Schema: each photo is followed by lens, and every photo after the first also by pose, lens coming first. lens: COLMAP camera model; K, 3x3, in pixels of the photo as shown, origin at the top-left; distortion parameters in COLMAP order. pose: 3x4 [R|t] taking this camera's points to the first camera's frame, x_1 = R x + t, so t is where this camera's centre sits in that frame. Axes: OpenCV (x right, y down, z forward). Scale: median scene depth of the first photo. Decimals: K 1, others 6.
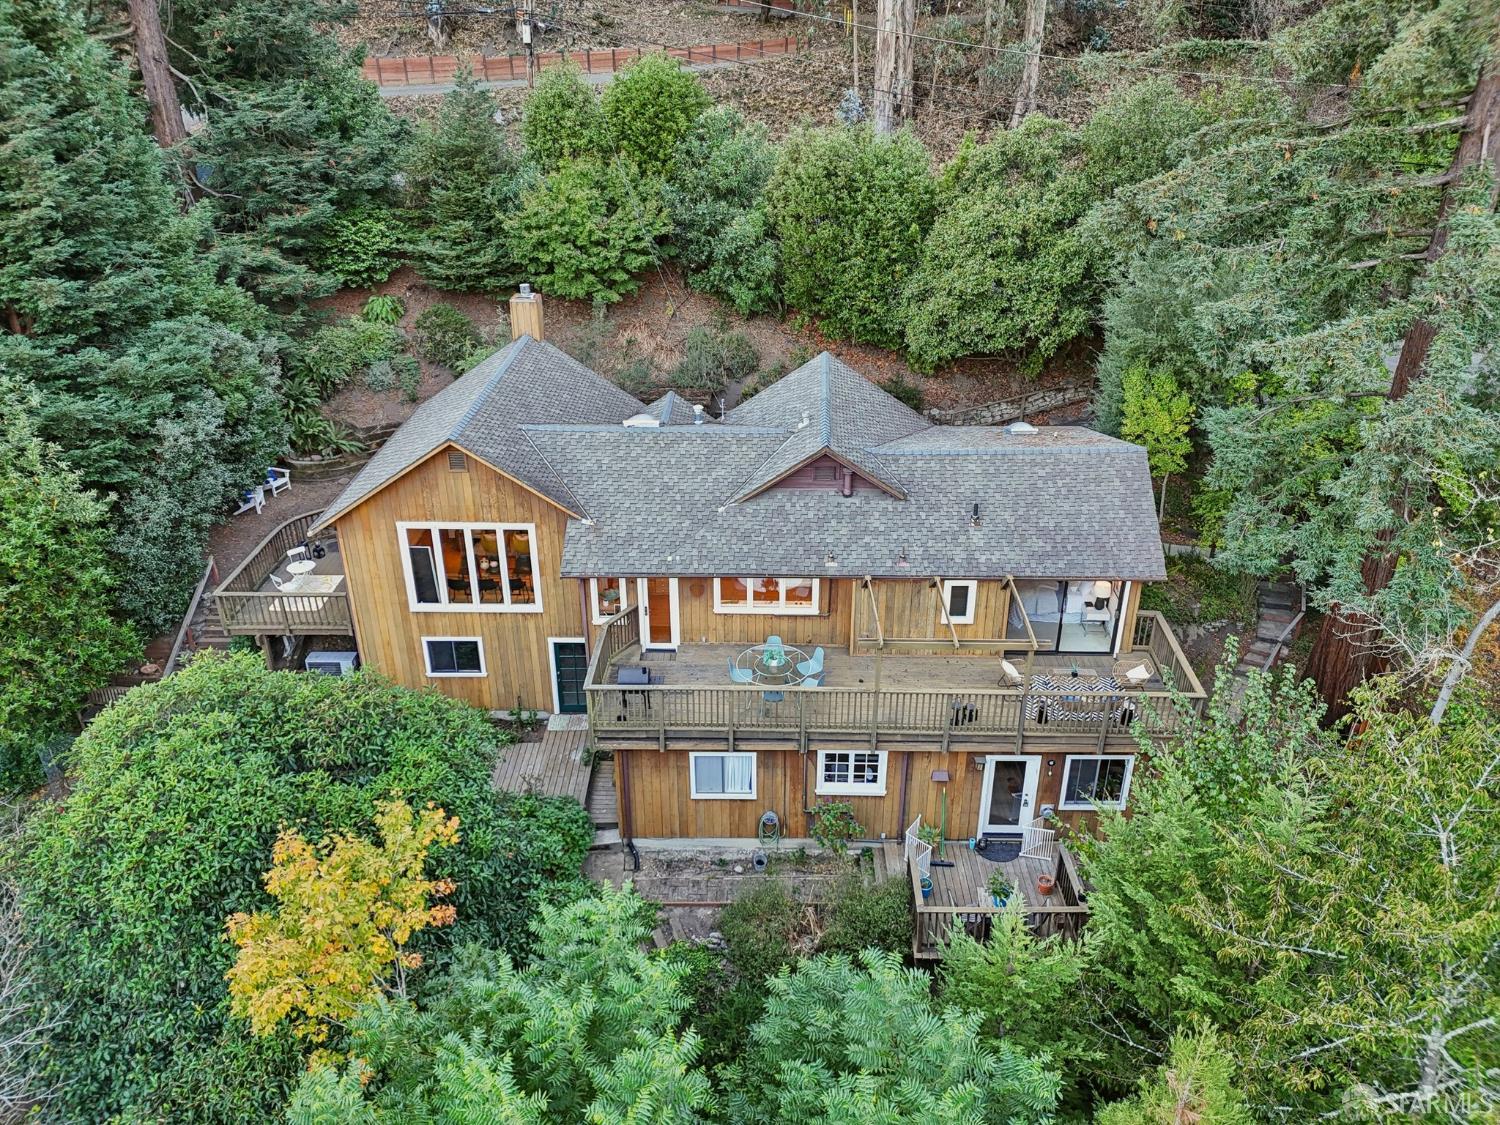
lens RADIAL K [[1097.4, 0, 750.0], [0, 1097.4, 562.5], [0, 0, 1]] dist [0.069376, -0.080280]
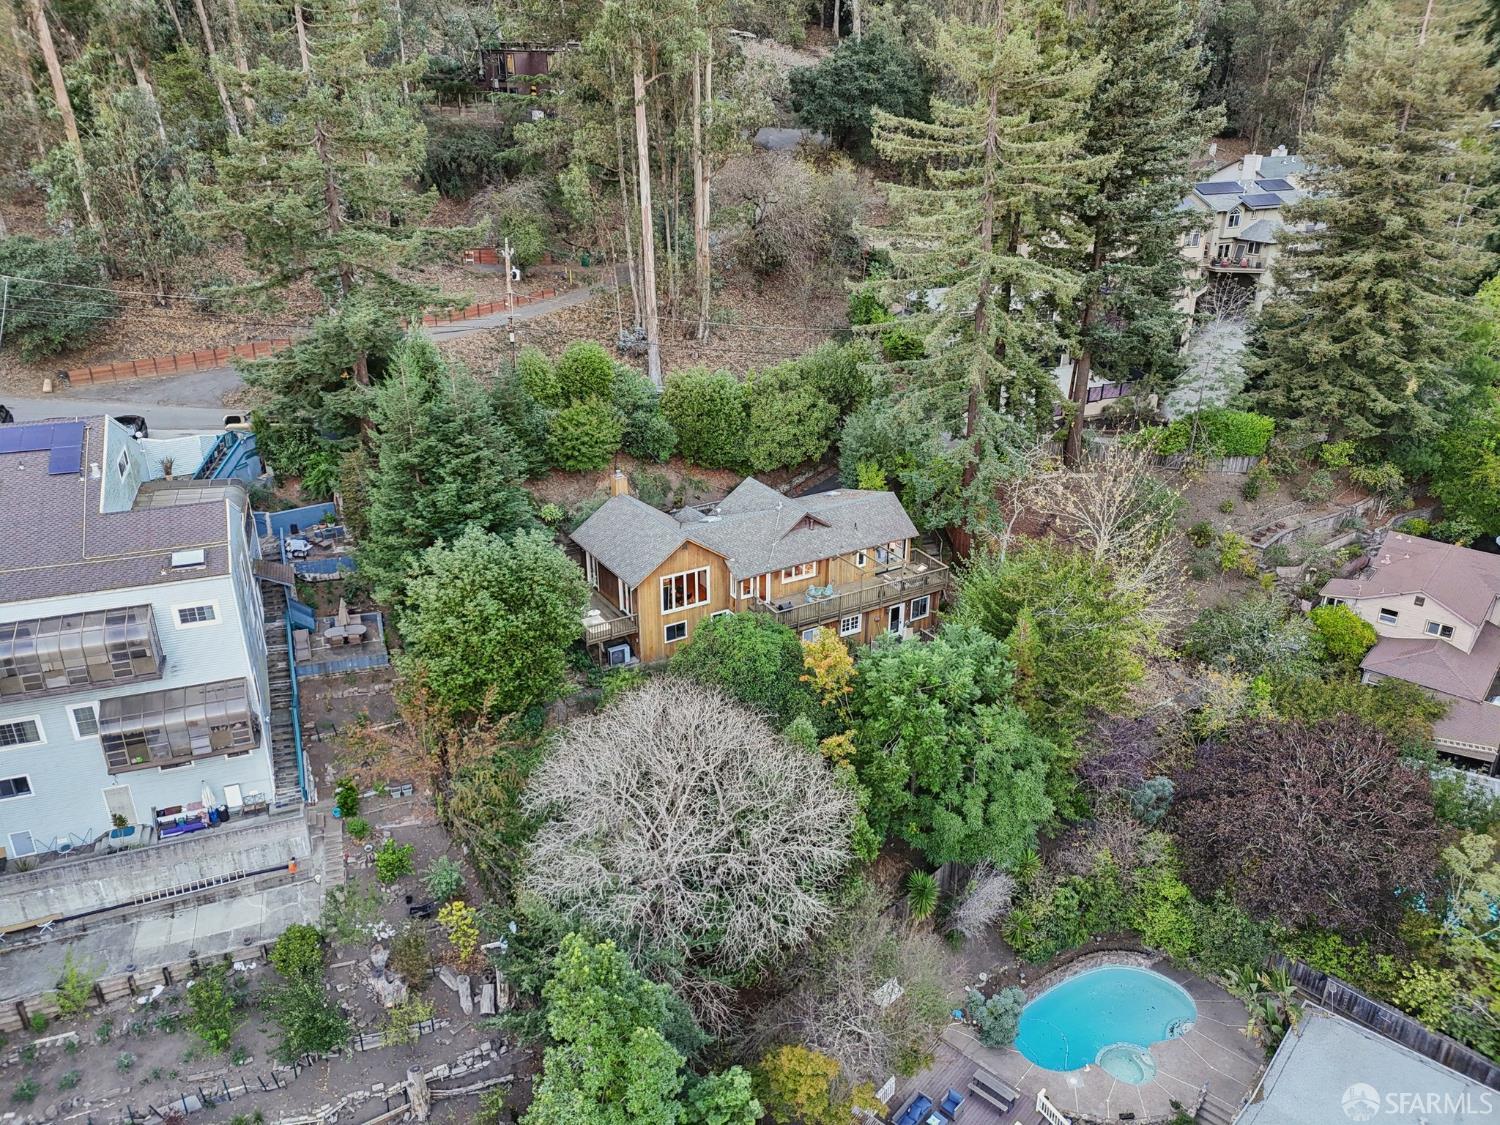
lens RADIAL K [[1097.4, 0, 750.0], [0, 1097.4, 562.5], [0, 0, 1]] dist [0.069376, -0.080280]
pose [[0.848142, -0.210861, 0.485996, -1.265852], [0.239106, 0.970985, 0.004005, -0.029703], [-0.472740, 0.112808, 0.873952, -1.156747]]
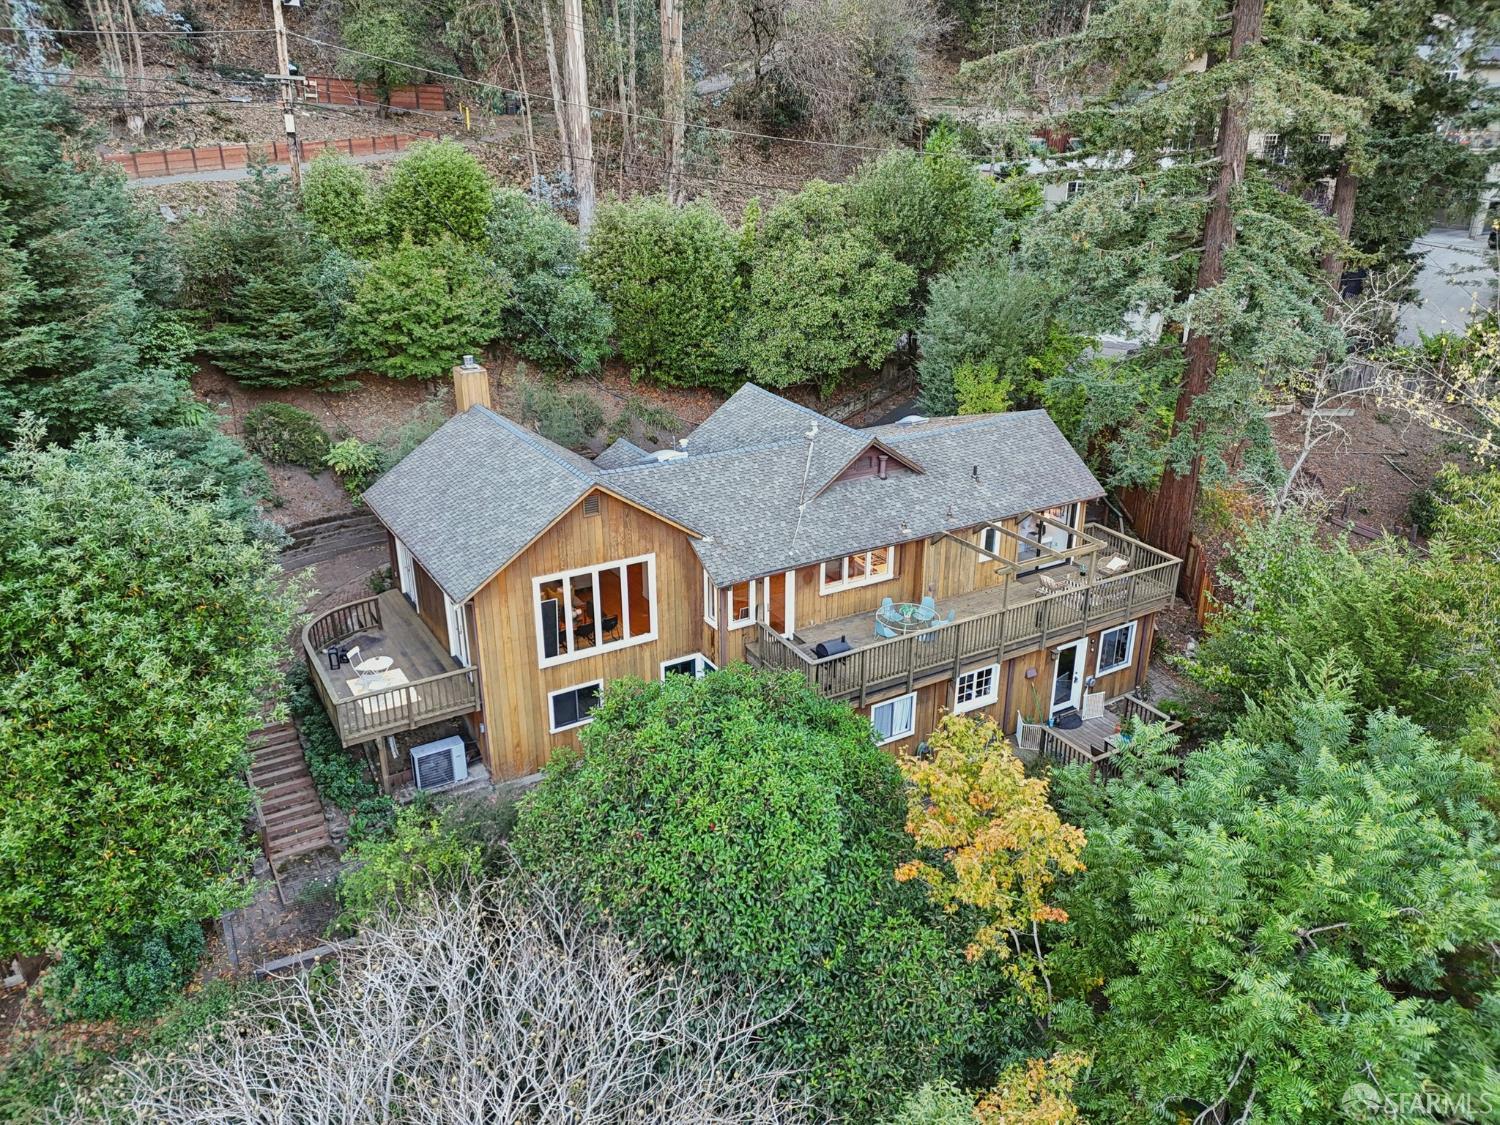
lens RADIAL K [[1097.4, 0, 750.0], [0, 1097.4, 562.5], [0, 0, 1]] dist [0.069376, -0.080280]
pose [[0.849898, -0.200230, 0.487424, -0.612649], [0.240008, 0.970569, -0.019788, 0.016193], [-0.469116, 0.133803, 0.872941, 0.026407]]
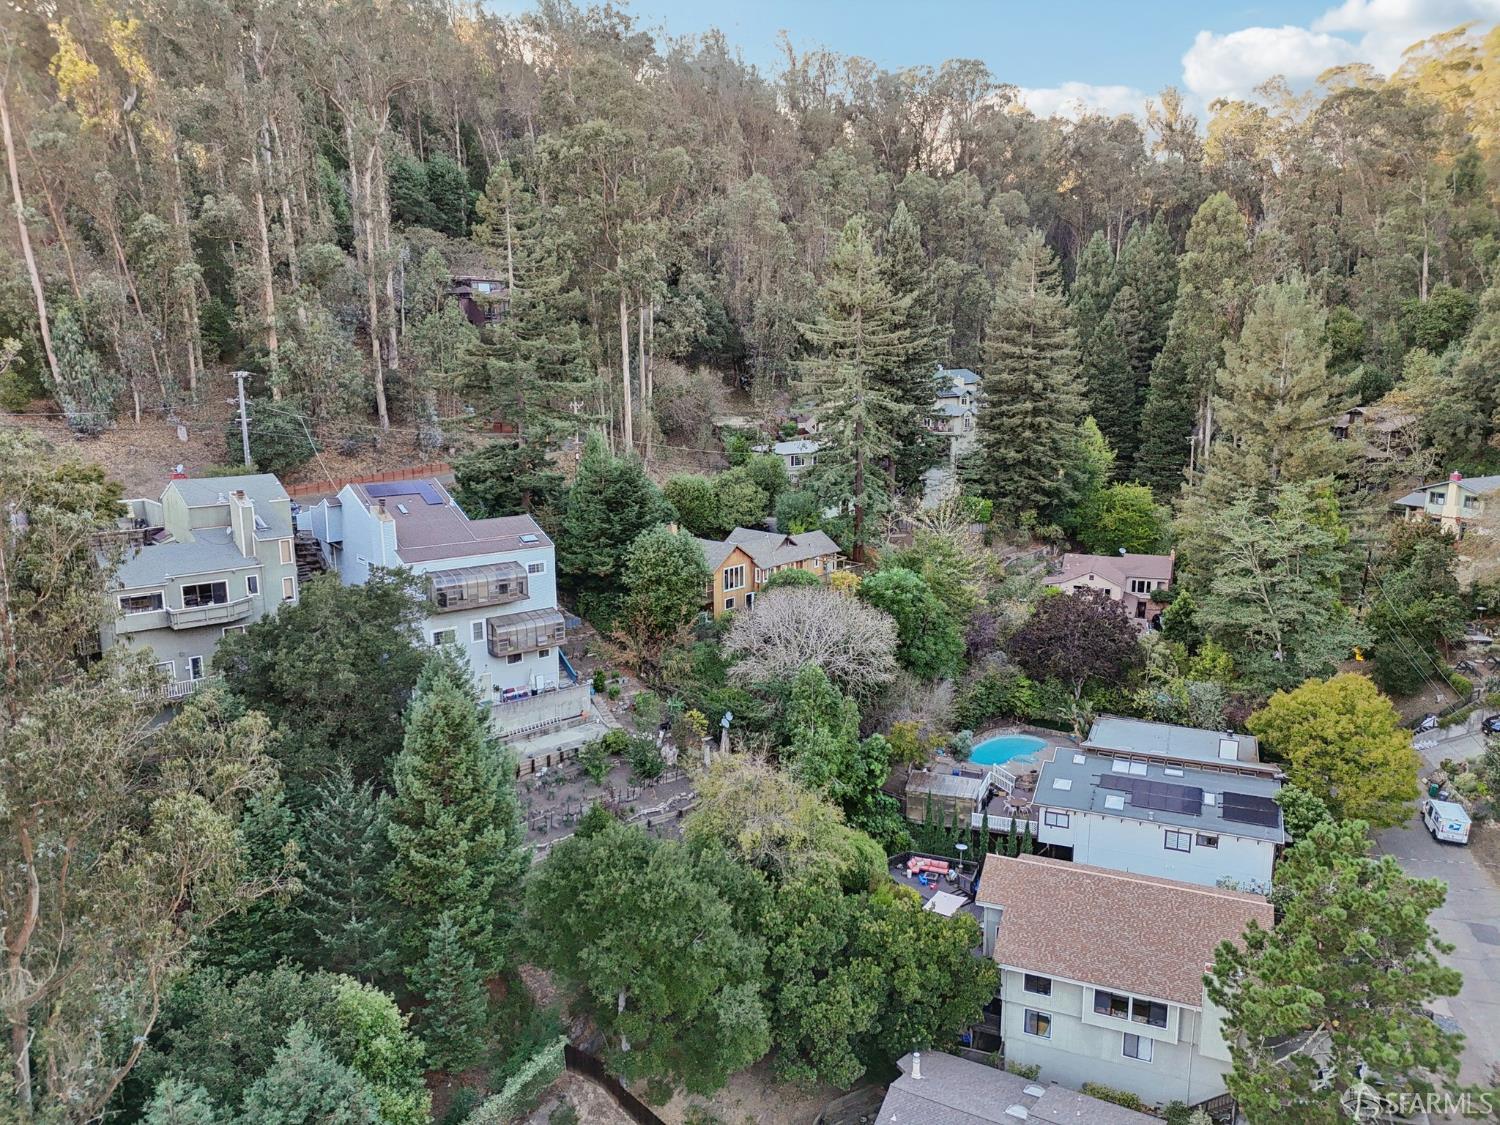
lens RADIAL K [[1097.4, 0, 750.0], [0, 1097.4, 562.5], [0, 0, 1]] dist [0.069376, -0.080280]
pose [[0.639048, -0.149741, 0.754450, -3.272983], [0.351933, 0.929094, -0.113697, 0.435000], [-0.683930, 0.338173, 0.646435, -1.708736]]
